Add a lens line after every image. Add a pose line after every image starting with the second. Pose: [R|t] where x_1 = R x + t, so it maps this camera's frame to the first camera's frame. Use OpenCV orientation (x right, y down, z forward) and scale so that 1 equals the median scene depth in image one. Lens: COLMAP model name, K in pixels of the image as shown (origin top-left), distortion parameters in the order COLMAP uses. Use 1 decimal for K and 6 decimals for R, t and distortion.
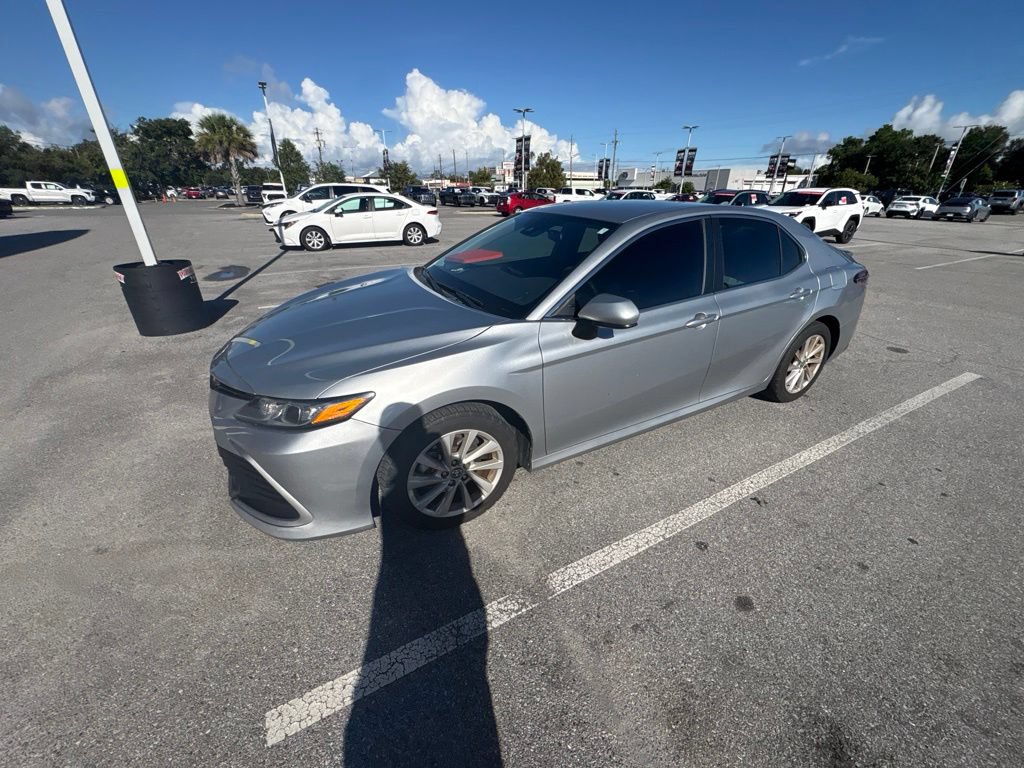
lens RADIAL K [[406.6, 0, 510.5], [0, 406.6, 384.1], [0, 0, 1]] dist [0.001430, -0.000741]
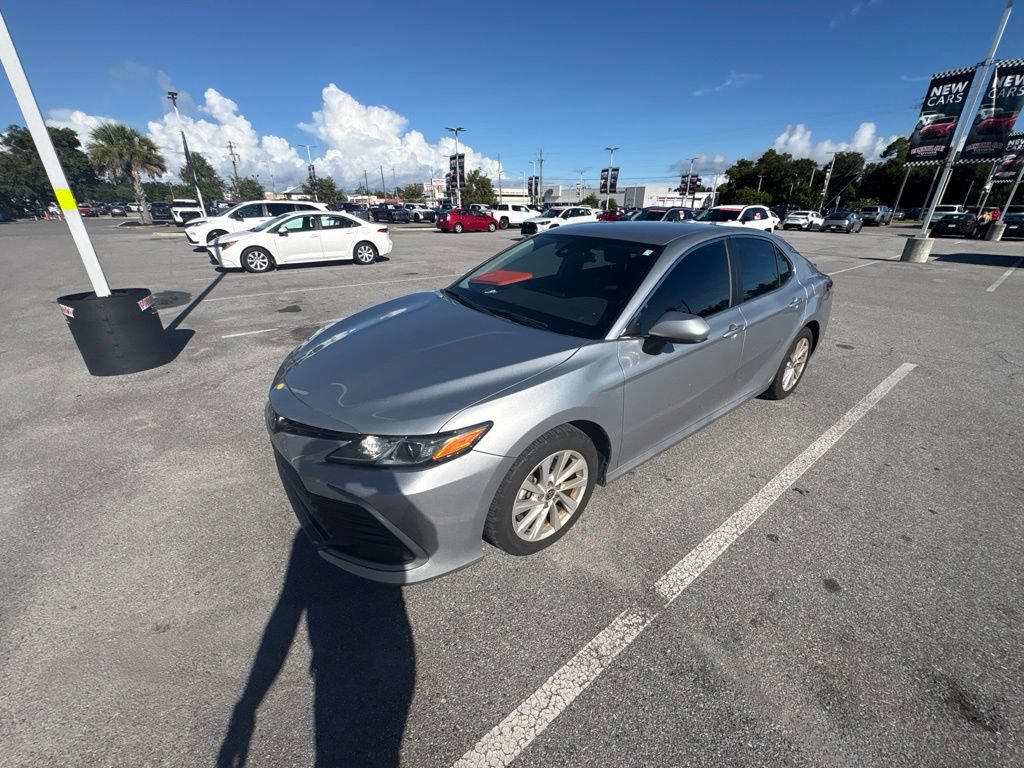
lens RADIAL K [[406.6, 0, 511.1], [0, 406.6, 384.2], [0, 0, 1]] dist [0.001430, -0.000741]
pose [[0.986876, -0.066278, 0.147250, -0.022590], [0.070952, 0.997122, -0.026716, -0.002088], [-0.145055, 0.036813, 0.988738, 0.000770]]
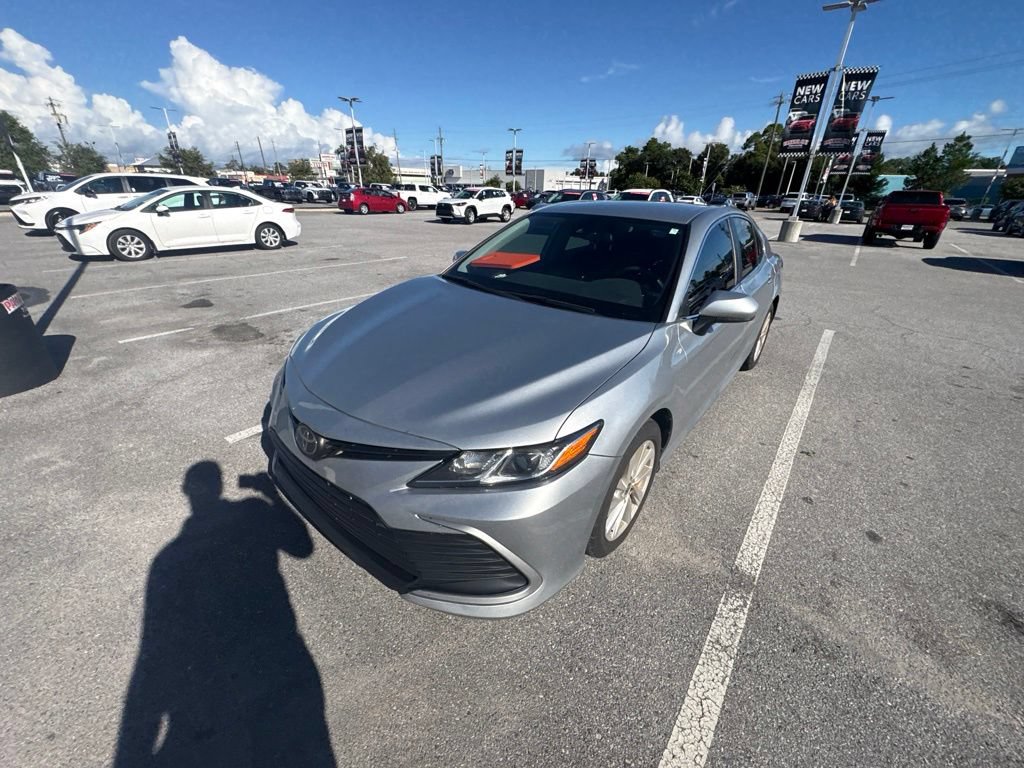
lens RADIAL K [[406.6, 0, 511.2], [0, 406.6, 384.3], [0, 0, 1]] dist [0.001430, -0.000741]
pose [[0.926784, -0.149835, 0.344414, -0.042833], [0.147282, 0.988519, 0.033726, -0.006102], [-0.345513, 0.019469, 0.938212, 0.012409]]
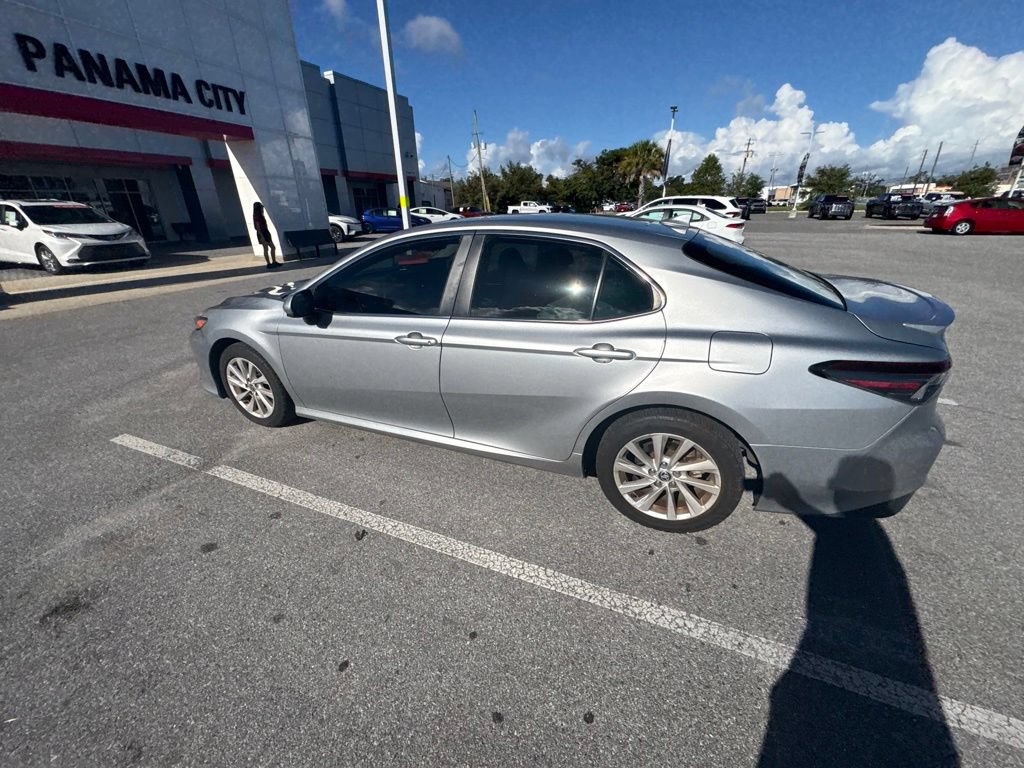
lens RADIAL K [[406.6, 0, 511.1], [0, 406.6, 385.3], [0, 0, 1]] dist [0.001430, -0.000741]
pose [[0.619520, 0.300741, -0.725087, 0.102111], [-0.316803, 0.940923, 0.119584, -0.018600], [0.718214, 0.155625, 0.678196, 0.041316]]
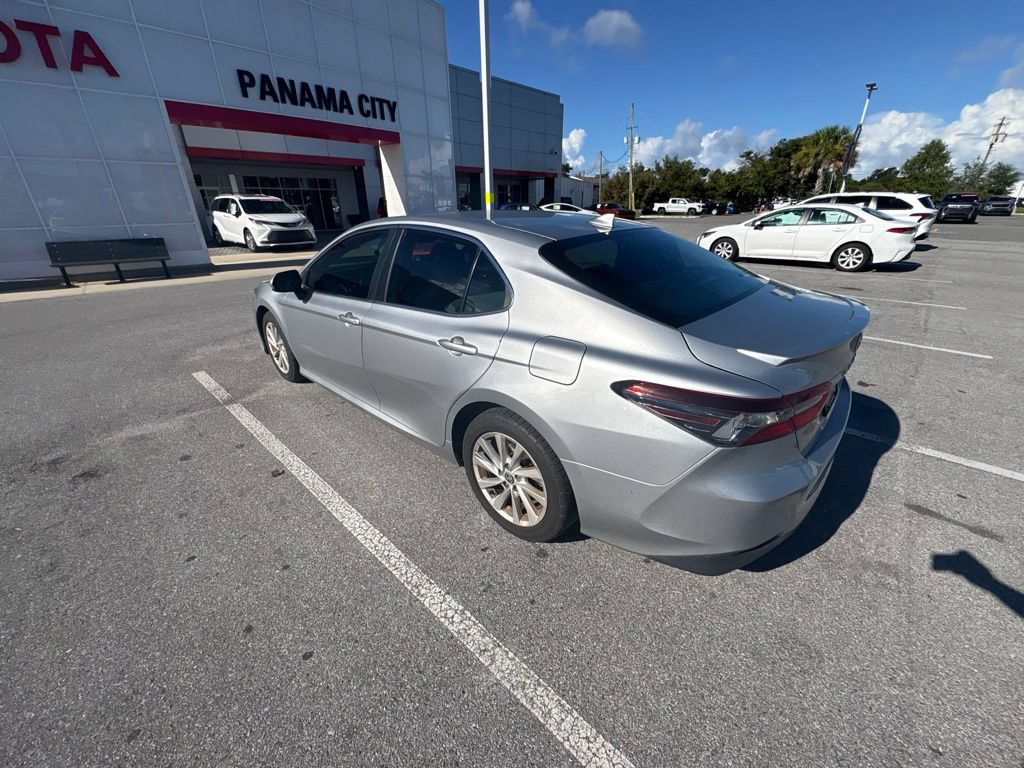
lens RADIAL K [[406.6, 0, 510.4], [0, 406.6, 385.0], [0, 0, 1]] dist [0.001430, -0.000741]
pose [[0.319035, 0.376210, -0.869875, 0.124758], [-0.396845, 0.886529, 0.237866, -0.033138], [0.860657, 0.269318, 0.432131, 0.073229]]
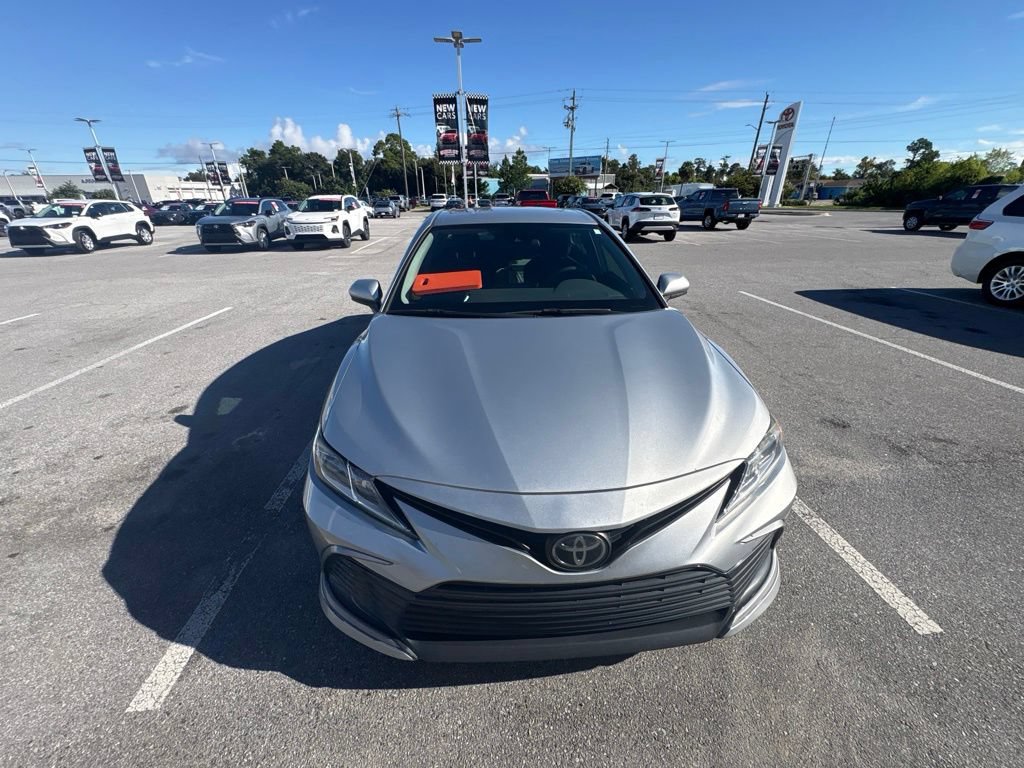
lens RADIAL K [[406.6, 0, 511.0], [0, 406.6, 385.0], [0, 0, 1]] dist [0.001430, -0.000741]
pose [[0.414345, -0.393345, 0.820730, -0.076808], [0.403998, 0.887559, 0.221415, -0.025236], [-0.815539, 0.239831, 0.526667, 0.050390]]
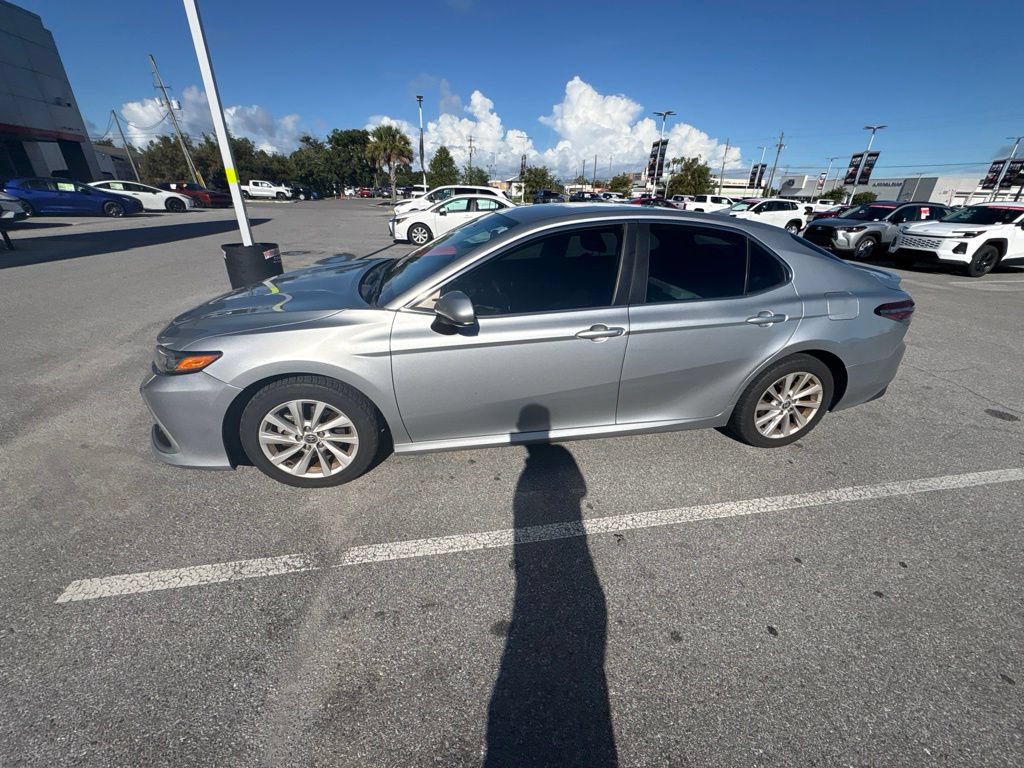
lens RADIAL K [[406.6, 0, 510.6], [0, 406.6, 383.2], [0, 0, 1]] dist [0.001430, -0.000741]
pose [[0.950441, 0.149390, -0.272663, 0.042004], [-0.152670, 0.988234, 0.009274, -0.001597], [0.270840, 0.032813, 0.962065, 0.004772]]
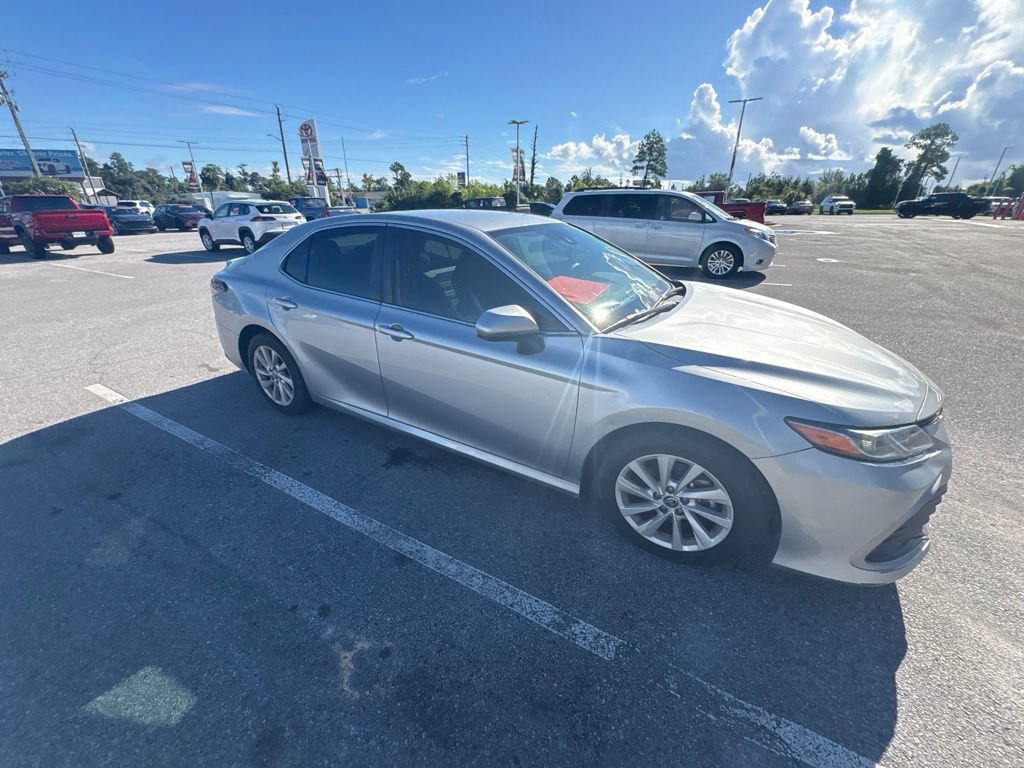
lens RADIAL K [[406.6, 0, 512.1], [0, 406.6, 383.7], [0, 0, 1]] dist [0.001430, -0.000741]
pose [[-0.519291, -0.352639, 0.778449, -0.063855], [0.370680, 0.727805, 0.576971, -0.062988], [-0.770022, 0.588171, -0.247226, 0.131760]]
